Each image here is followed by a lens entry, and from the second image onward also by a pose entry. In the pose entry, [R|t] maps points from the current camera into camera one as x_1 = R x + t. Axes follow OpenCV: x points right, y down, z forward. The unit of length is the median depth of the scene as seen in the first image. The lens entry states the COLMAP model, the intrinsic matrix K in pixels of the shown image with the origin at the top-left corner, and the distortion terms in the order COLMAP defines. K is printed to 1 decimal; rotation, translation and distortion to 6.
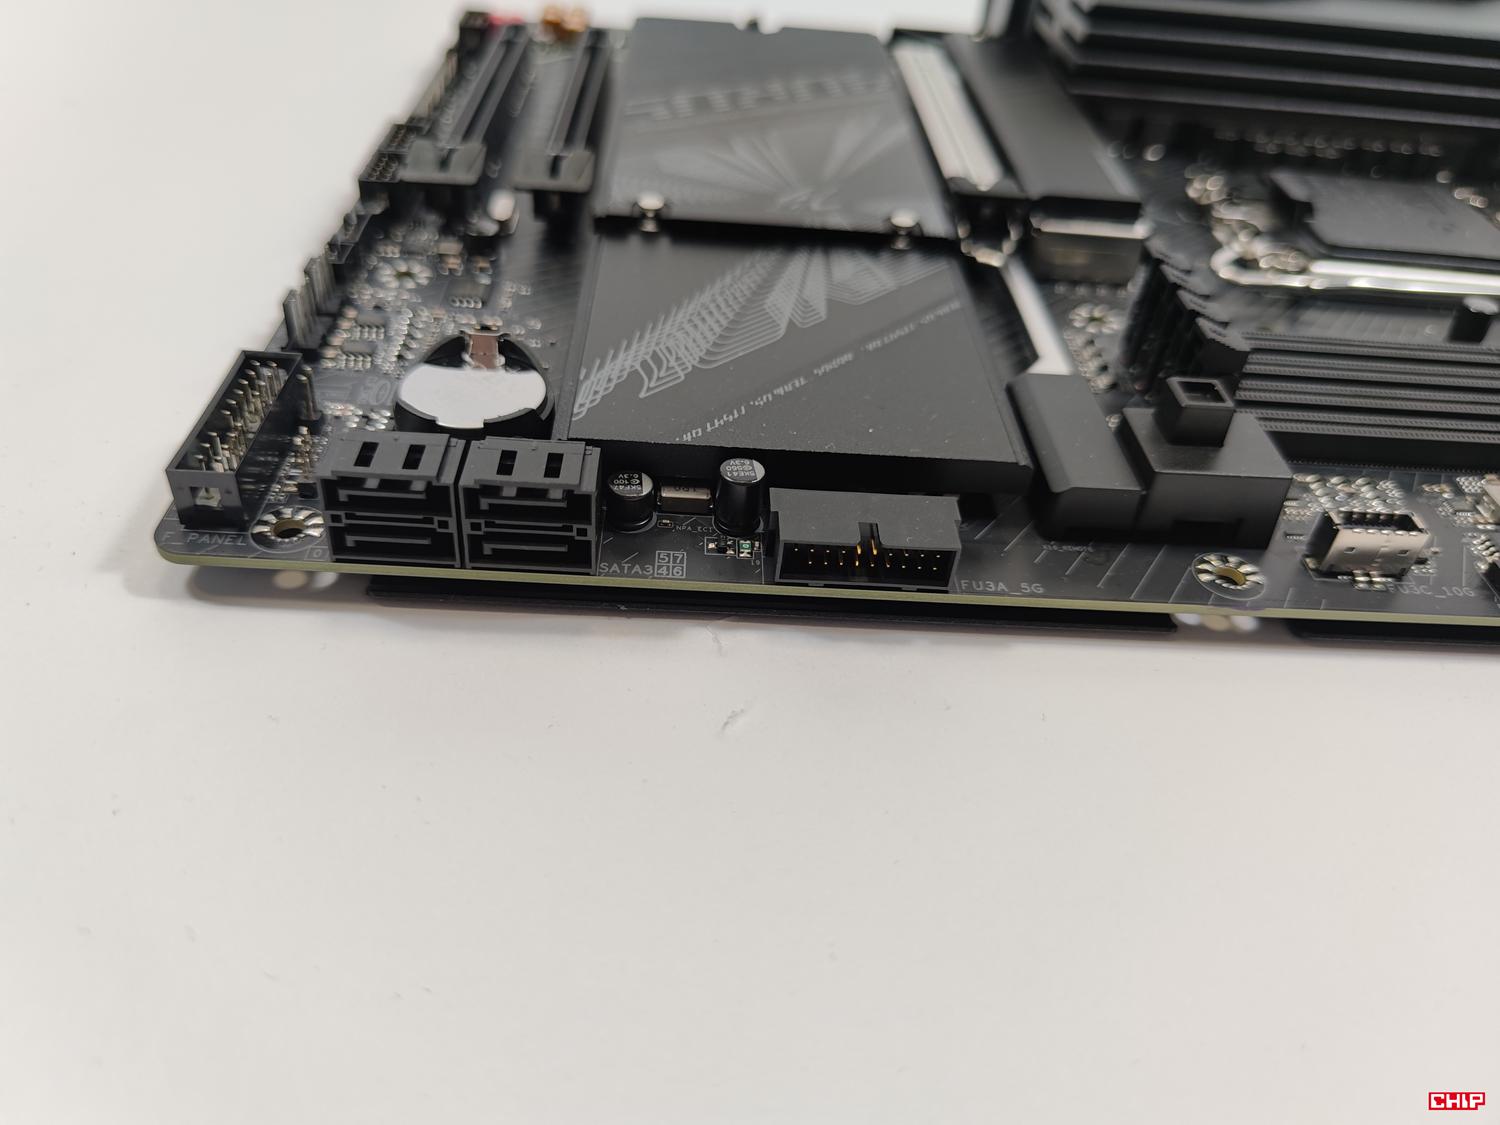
lens RADIAL K [[1141.5, 0, 741.0], [0, 1141.5, 561.4], [0, 0, 1]] dist [0.007650, -0.069955]
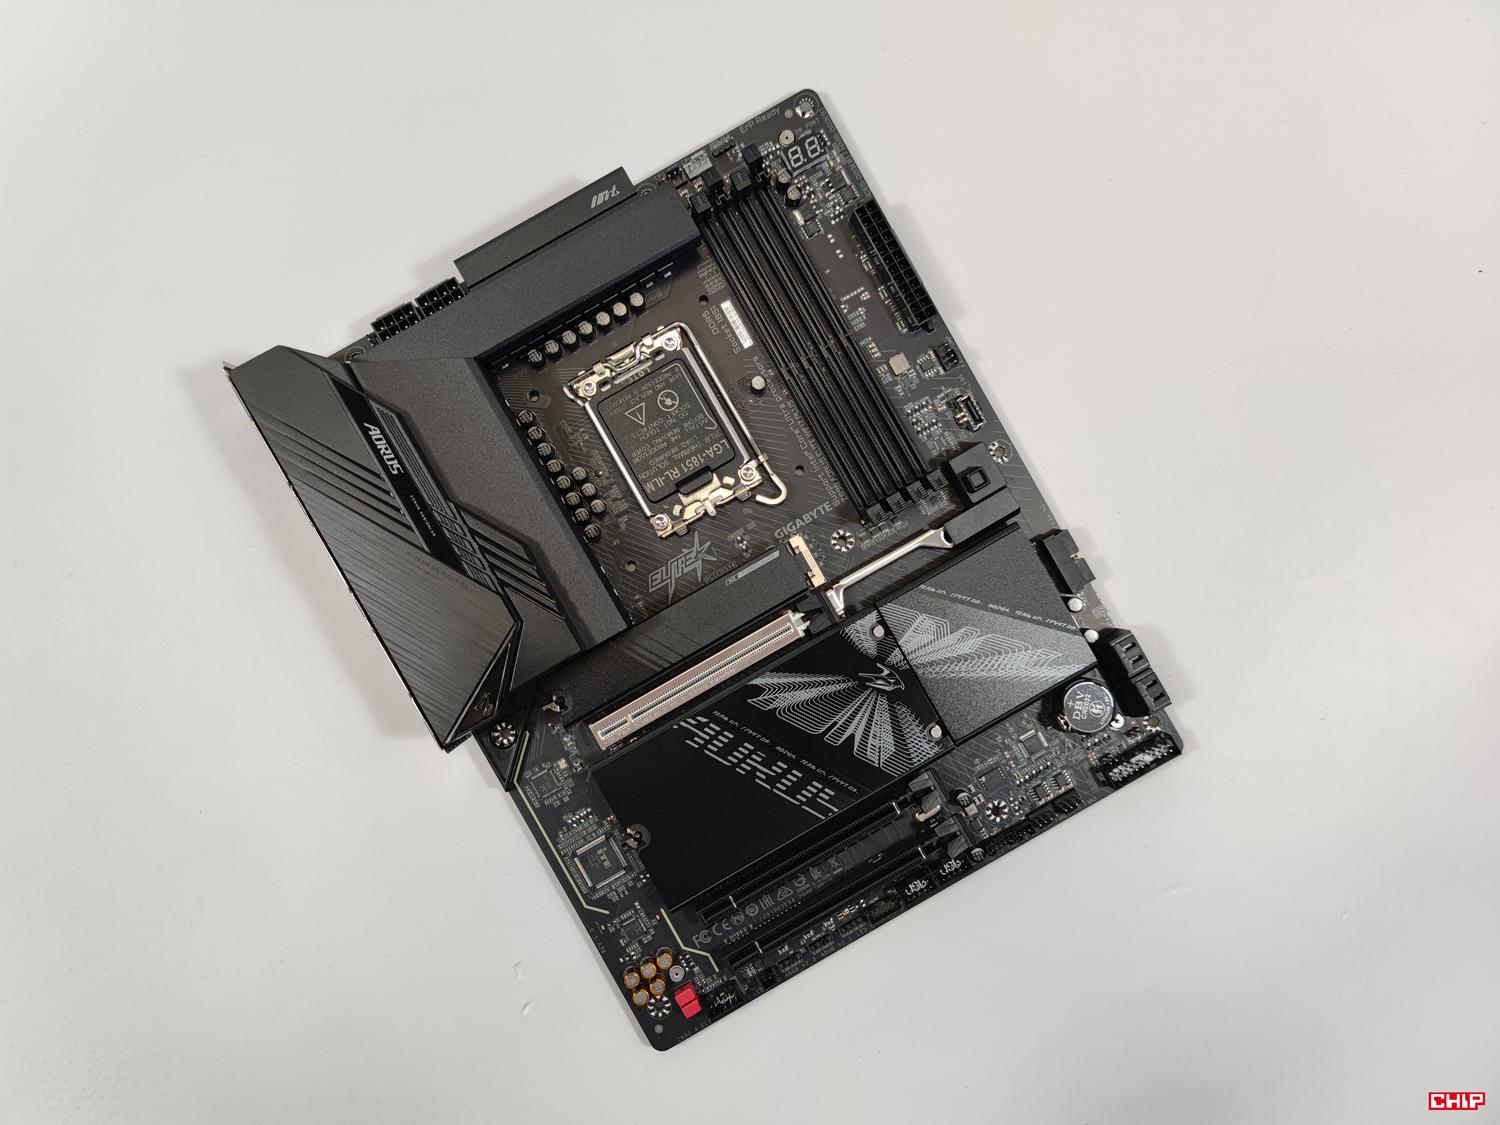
lens RADIAL K [[1103.2, 0, 739.6], [0, 1103.2, 561.4], [0, 0, 1]] dist [0.049009, -0.117394]
pose [[-0.479915, -0.872635, -0.090496, 0.639074], [0.519603, -0.365834, 0.772125, -2.229411], [-0.706891, 0.323532, 0.628993, -0.194583]]
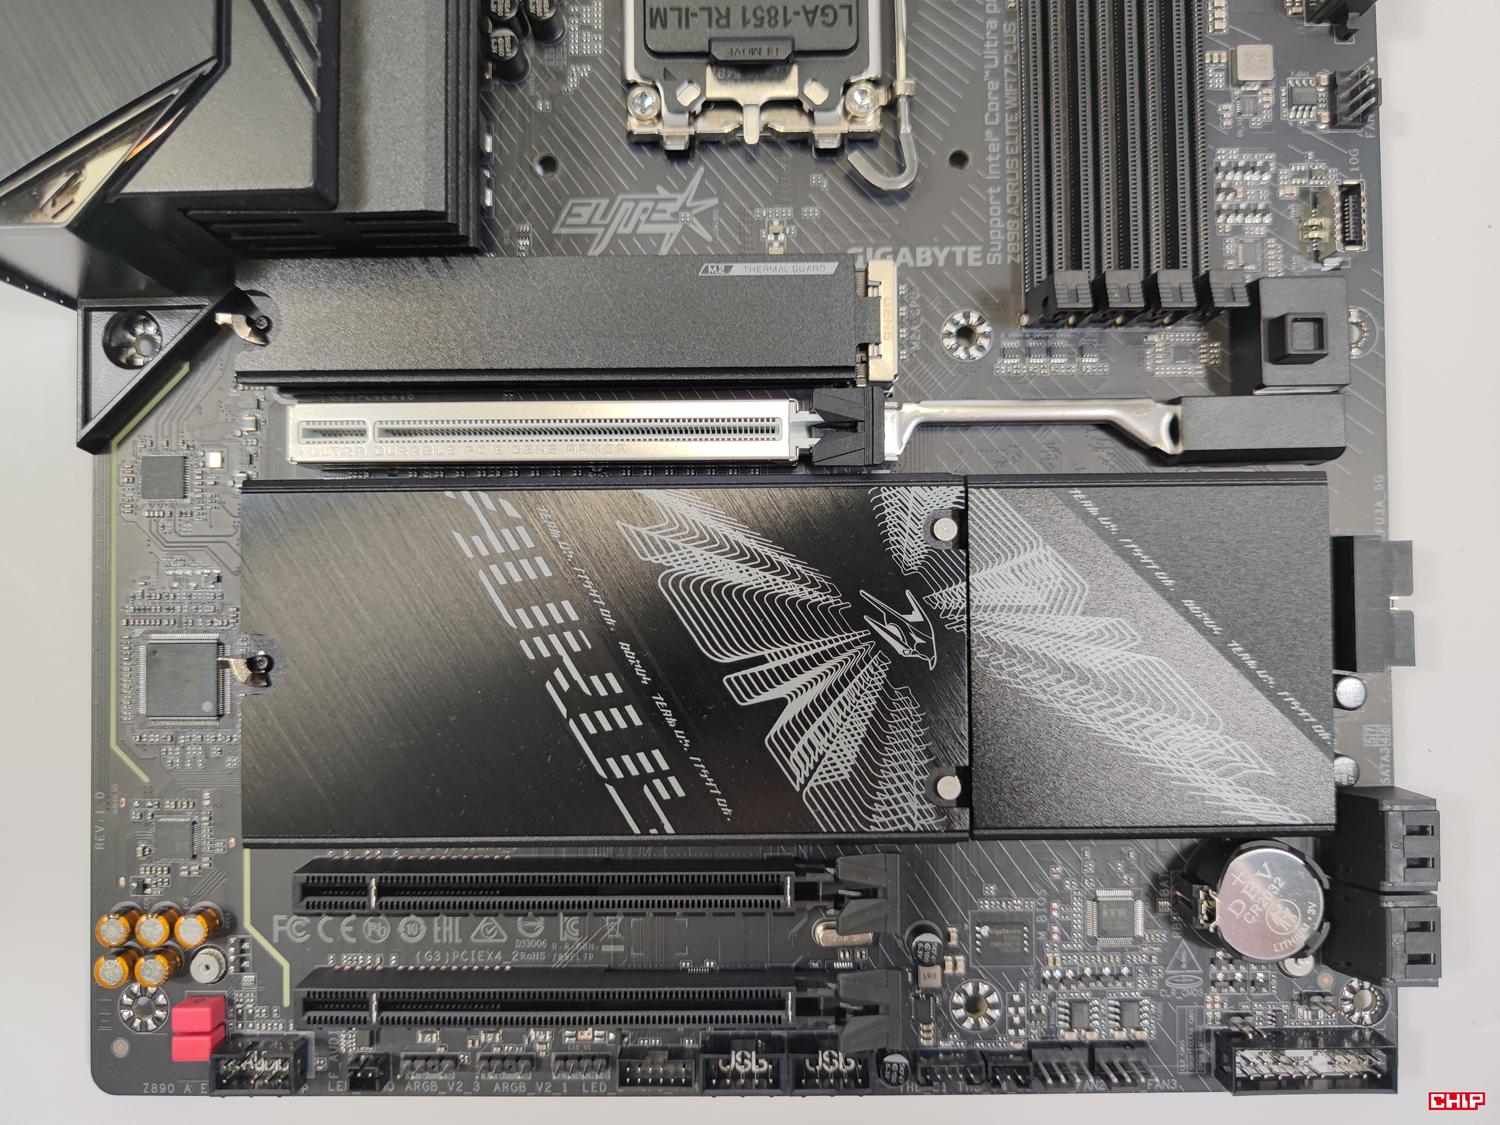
lens RADIAL K [[1141.5, 0, 741.0], [0, 1141.5, 561.4], [0, 0, 1]] dist [0.007650, -0.069955]
pose [[0.003140, -0.998190, -0.060050, 0.191878], [0.653033, -0.043431, 0.756083, -1.278150], [-0.757323, -0.041588, 0.651715, 0.551701]]
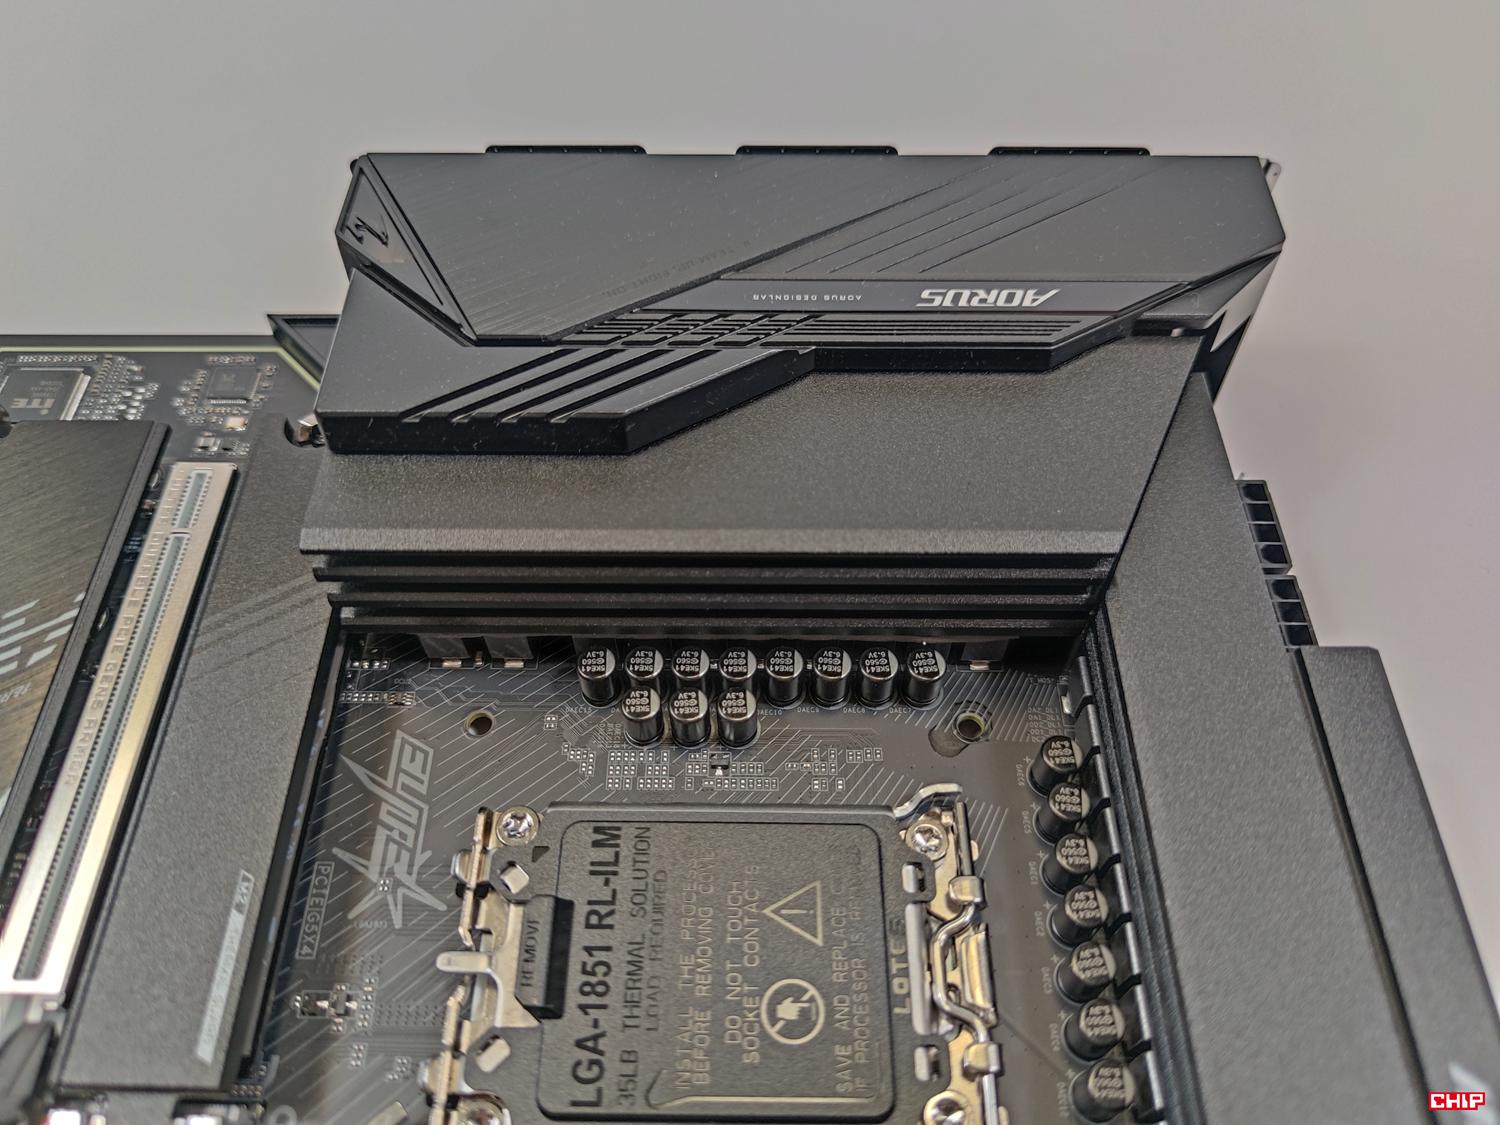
lens RADIAL K [[1139.3, 0, 742.9], [0, 1139.3, 562.6], [0, 0, 1]] dist [0.001014, -0.074374]
pose [[0.996774, -0.025212, -0.076190, 0.831871], [0.044444, 0.963912, 0.262483, -0.888698], [0.066823, -0.265023, 0.961924, 0.589342]]
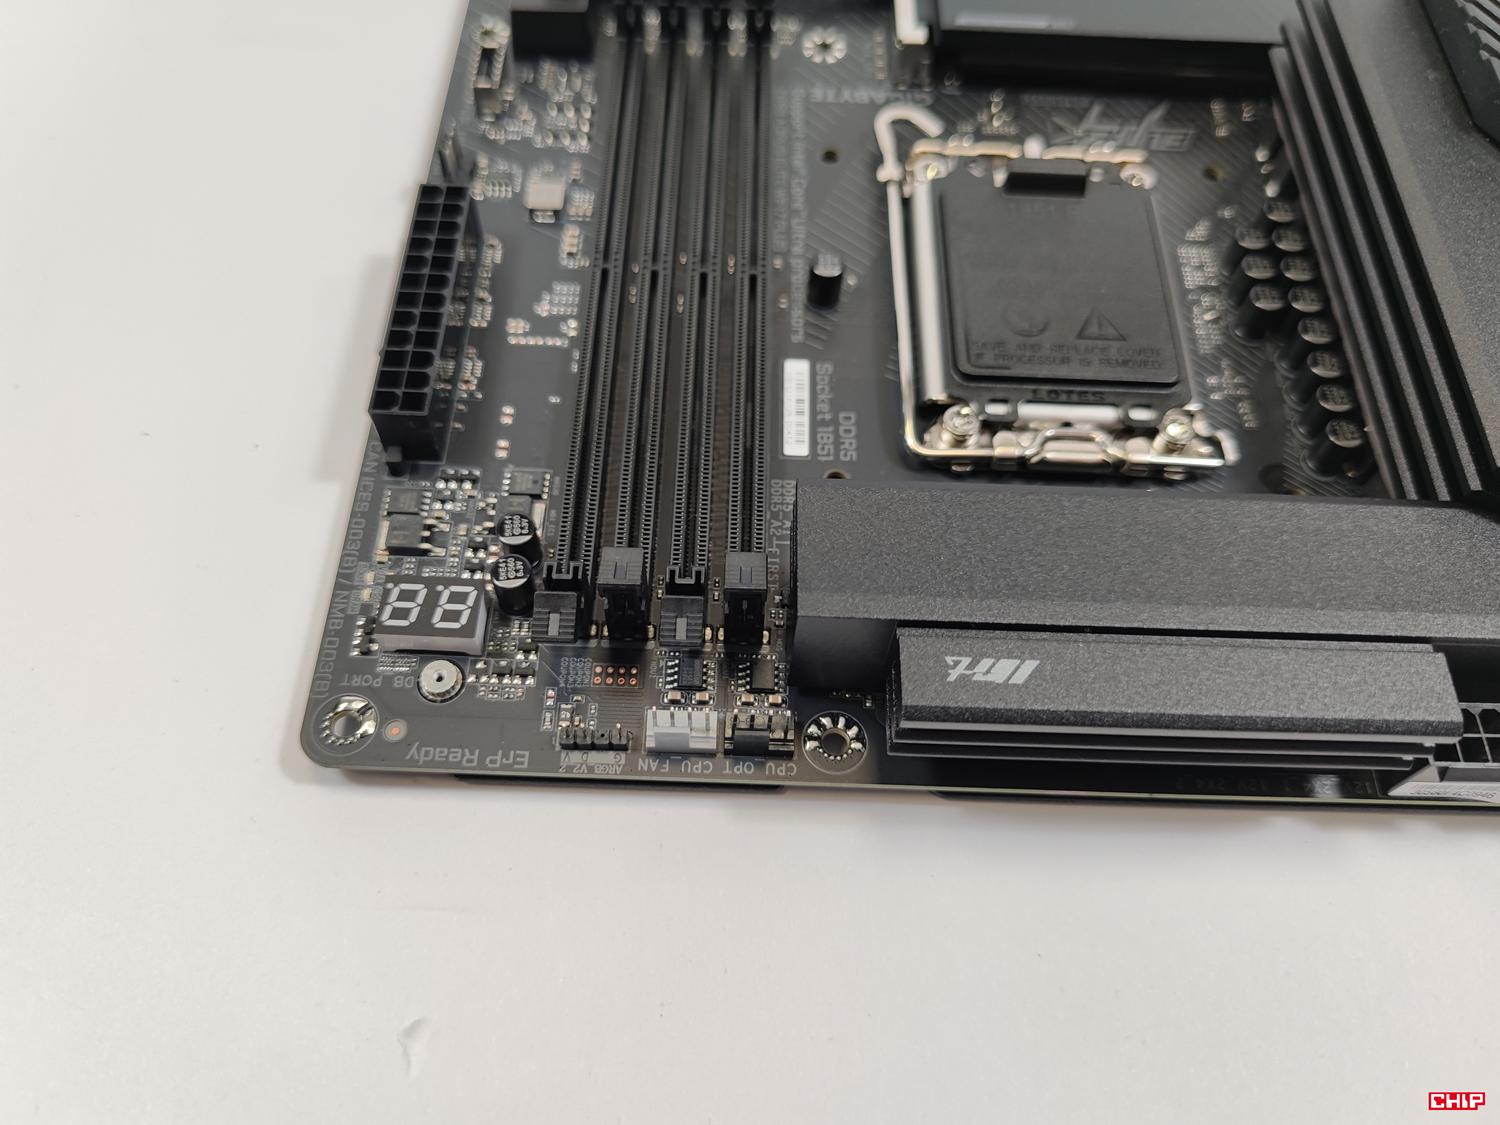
lens RADIAL K [[1141.5, 0, 741.0], [0, 1141.5, 561.4], [0, 0, 1]] dist [0.007650, -0.069955]
pose [[-0.036926, 0.836146, -0.547263, 1.587355], [-0.666794, 0.387283, 0.636708, -0.789860], [0.744326, 0.388423, 0.543237, 0.581810]]
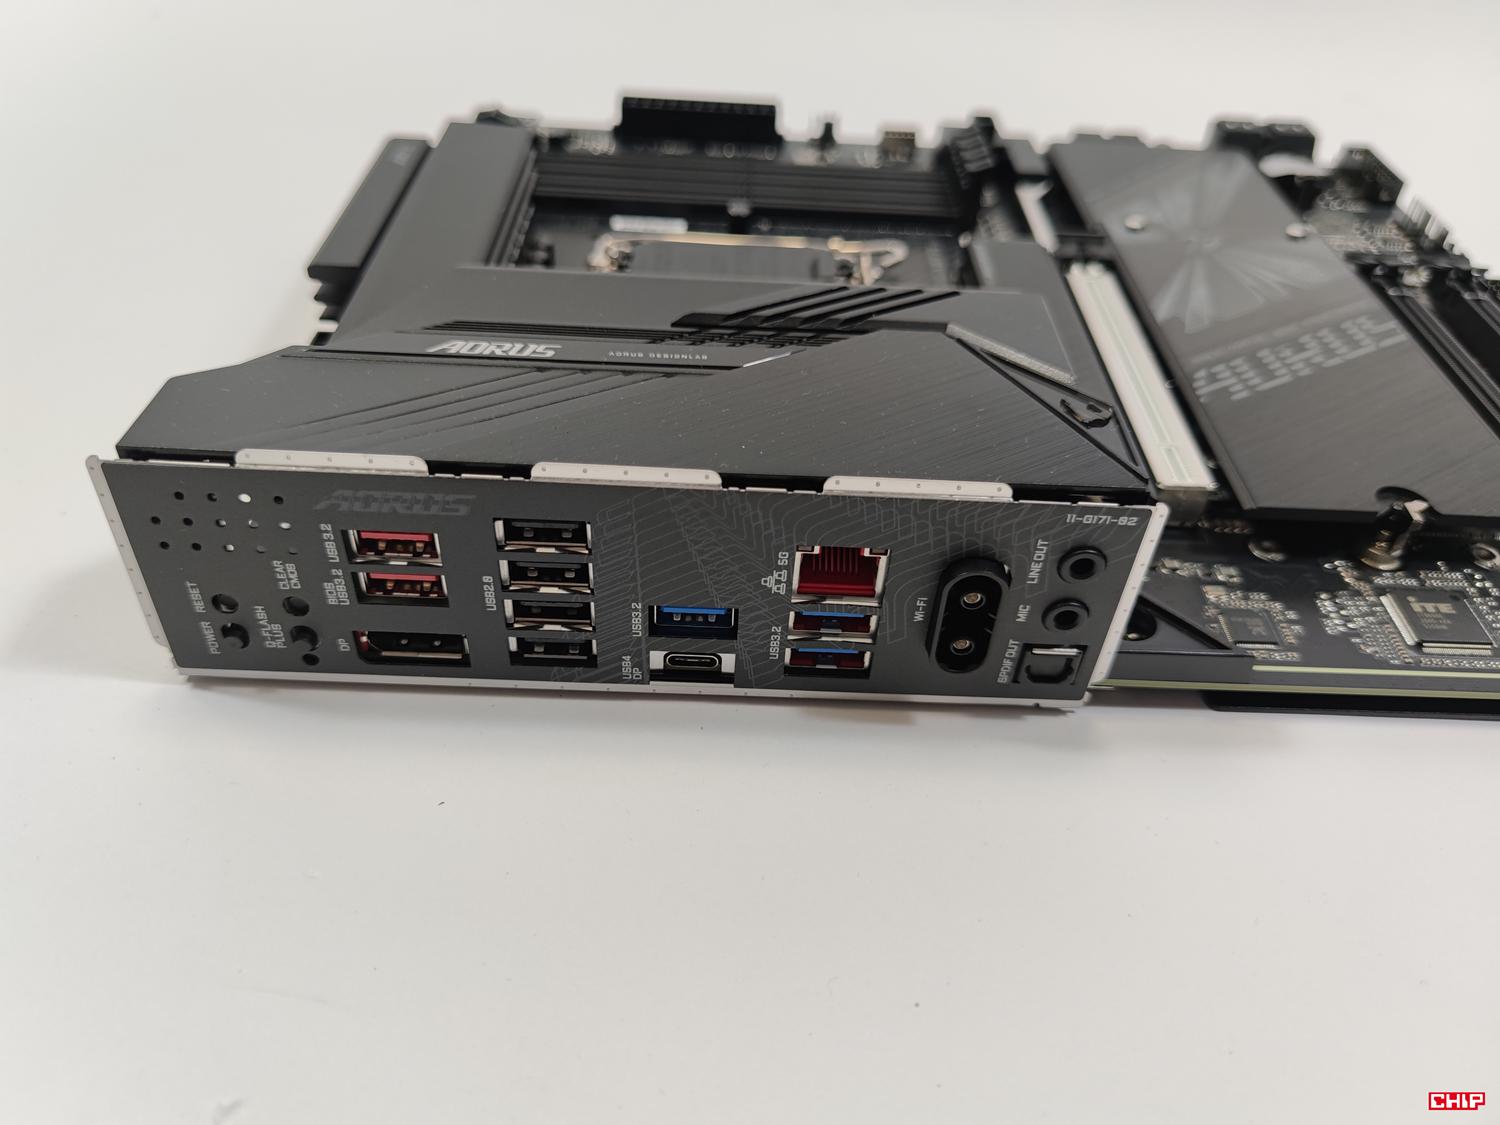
lens RADIAL K [[1141.5, 0, 741.0], [0, 1141.5, 561.4], [0, 0, 1]] dist [0.007650, -0.069955]
pose [[-0.992197, -0.106722, -0.064459, 0.790451], [-0.080153, 0.149993, 0.985433, -1.871746], [-0.095498, 0.982910, -0.157377, 1.922843]]
